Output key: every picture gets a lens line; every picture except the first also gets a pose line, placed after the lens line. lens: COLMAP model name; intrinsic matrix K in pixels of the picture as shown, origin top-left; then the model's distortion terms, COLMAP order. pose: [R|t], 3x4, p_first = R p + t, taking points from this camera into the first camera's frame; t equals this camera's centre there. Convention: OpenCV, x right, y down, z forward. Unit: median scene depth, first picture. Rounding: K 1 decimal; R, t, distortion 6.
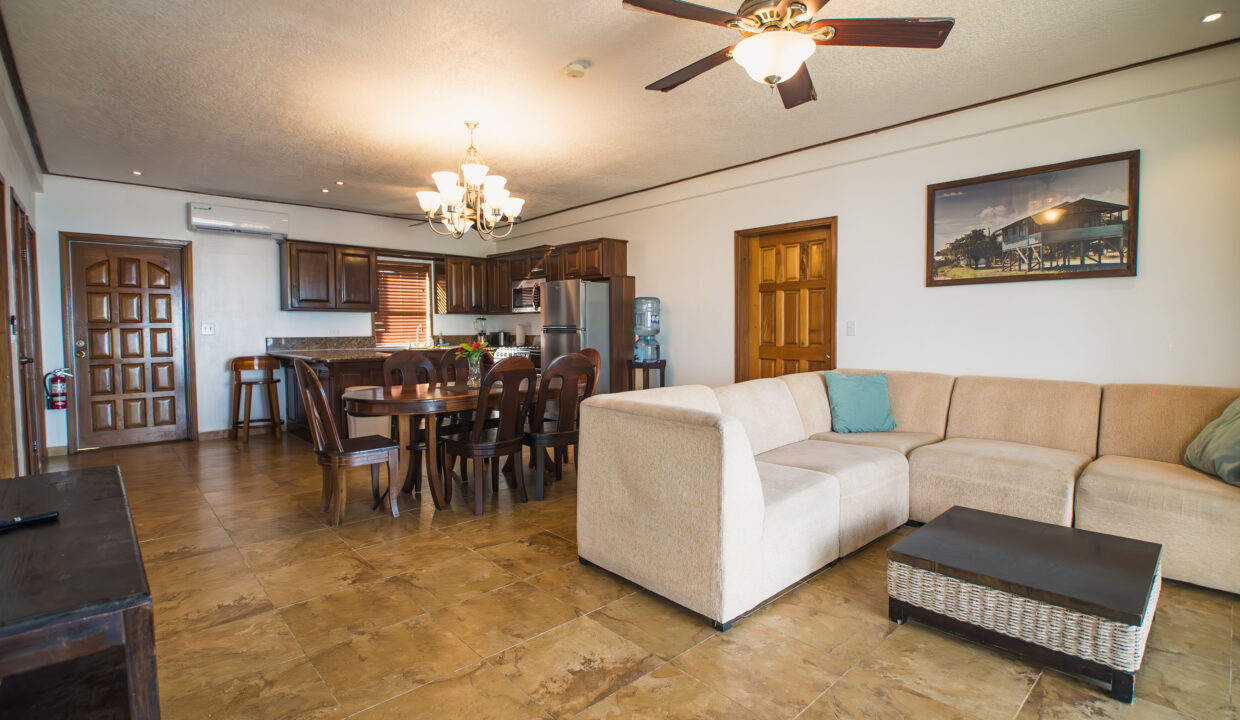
lens RADIAL K [[572.9, 0, 624.1], [0, 572.9, 354.1], [0, 0, 1]] dist [-0.008548, -0.006727]
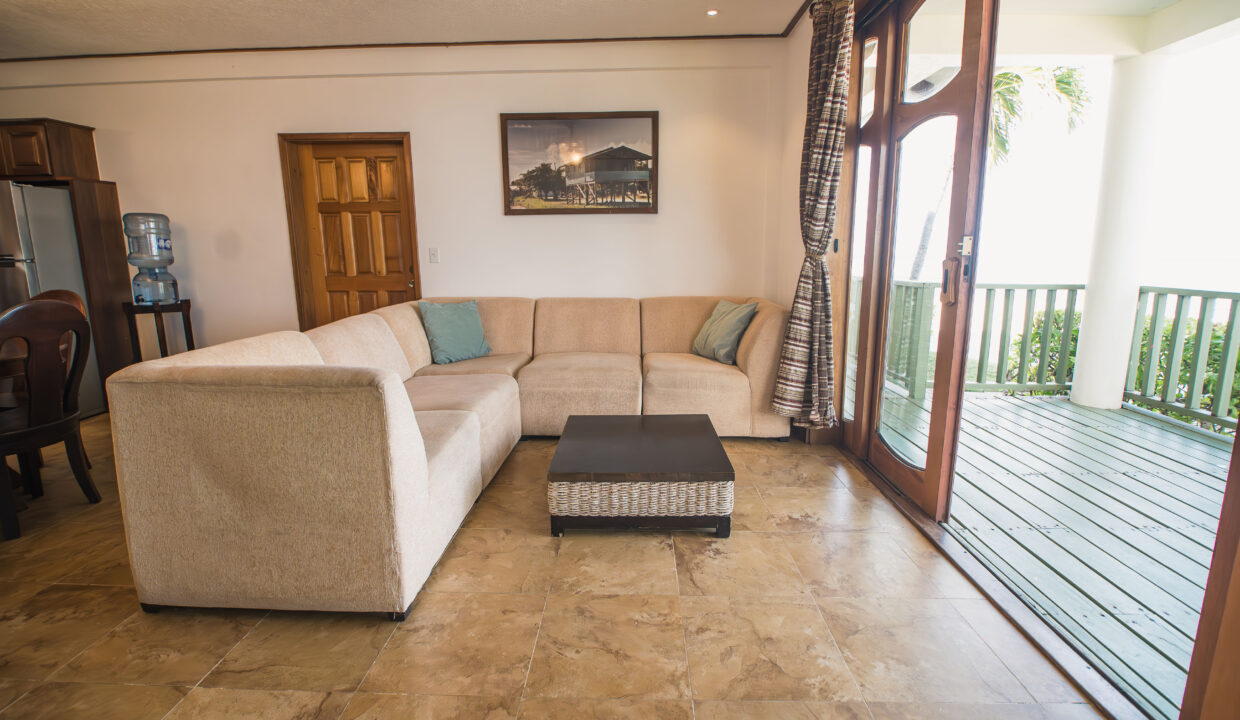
lens RADIAL K [[553.2, 0, 618.0], [0, 553.2, 352.7], [0, 0, 1]] dist [-0.008360, -0.006537]
pose [[0.701331, -0.128616, 0.701136, -0.054208], [0.035386, 0.988657, 0.145963, -0.006904], [-0.711957, -0.077558, 0.697927, 0.098704]]
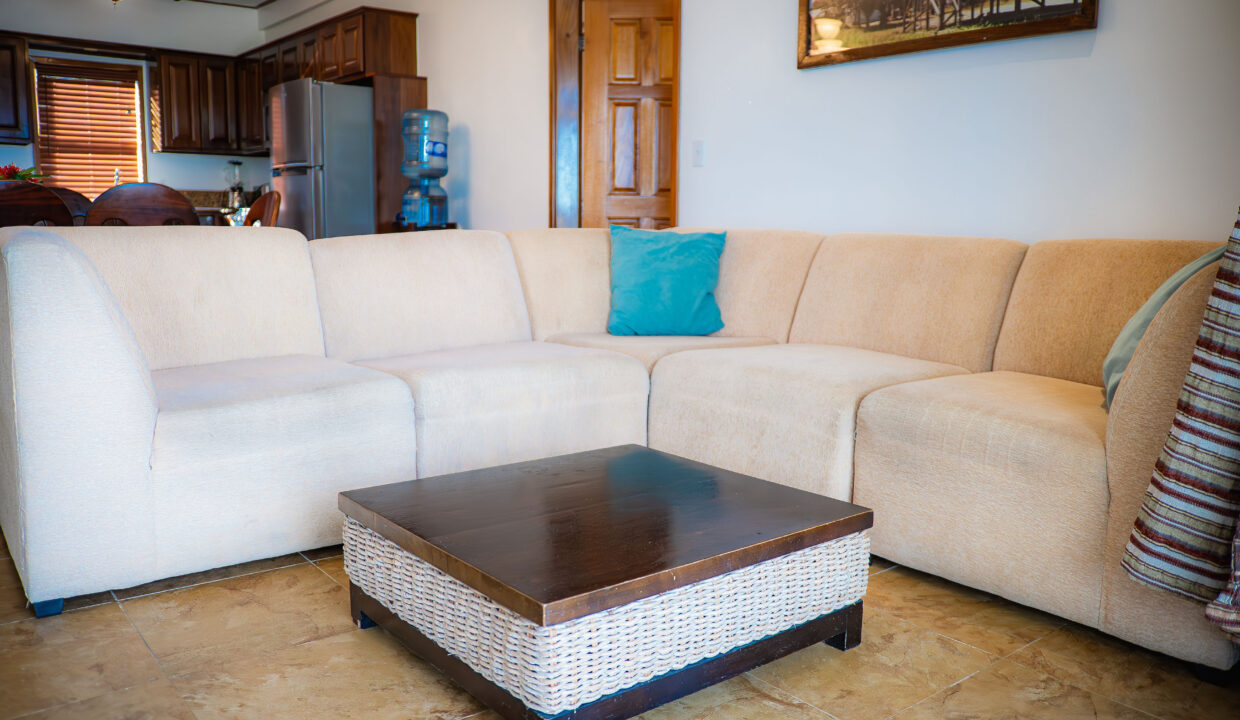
lens RADIAL K [[966.8, 0, 616.3], [0, 966.8, 354.7], [0, 0, 1]] dist [-0.083524, 0.064587]
pose [[0.997063, 0.029333, -0.070752, 0.341328], [-0.022624, 0.995330, 0.093838, 0.053530], [0.073174, -0.091961, 0.993070, 0.059396]]
